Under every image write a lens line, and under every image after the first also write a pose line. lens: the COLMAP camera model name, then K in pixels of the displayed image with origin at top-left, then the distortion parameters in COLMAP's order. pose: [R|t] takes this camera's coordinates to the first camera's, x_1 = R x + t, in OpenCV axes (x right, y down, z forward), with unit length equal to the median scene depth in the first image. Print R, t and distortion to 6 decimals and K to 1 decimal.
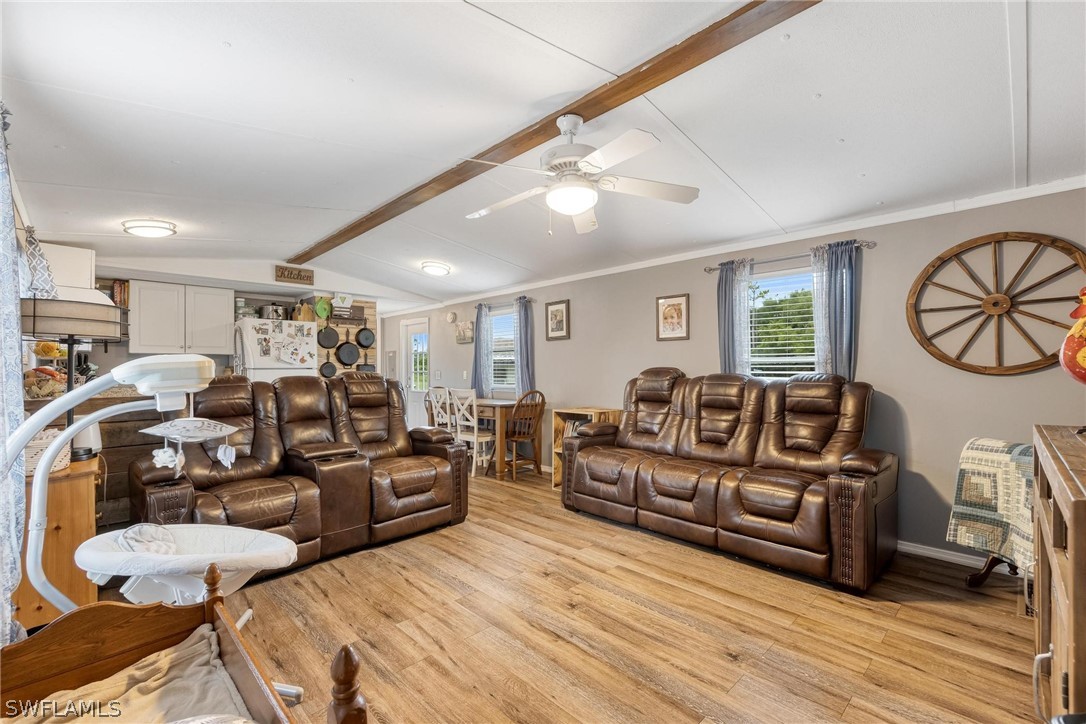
lens RADIAL K [[463.0, 0, 564.4], [0, 463.0, 369.8], [0, 0, 1]] dist [0.003581, 0.000044]
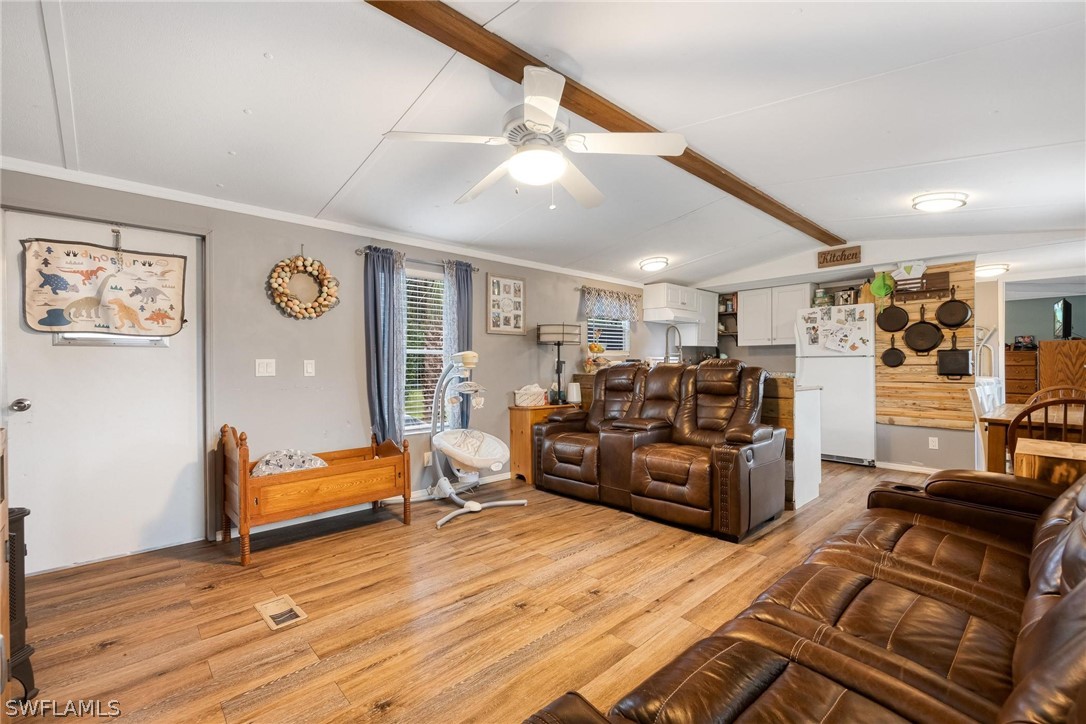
lens RADIAL K [[463.0, 0, 541.1], [0, 463.0, 363.8], [0, 0, 1]] dist [0.003581, 0.000044]
pose [[-0.047748, 0.008724, -0.998821, 0.639027], [0.005800, 0.999947, 0.008457, 0.002092], [0.998843, -0.005389, -0.047796, 0.721825]]
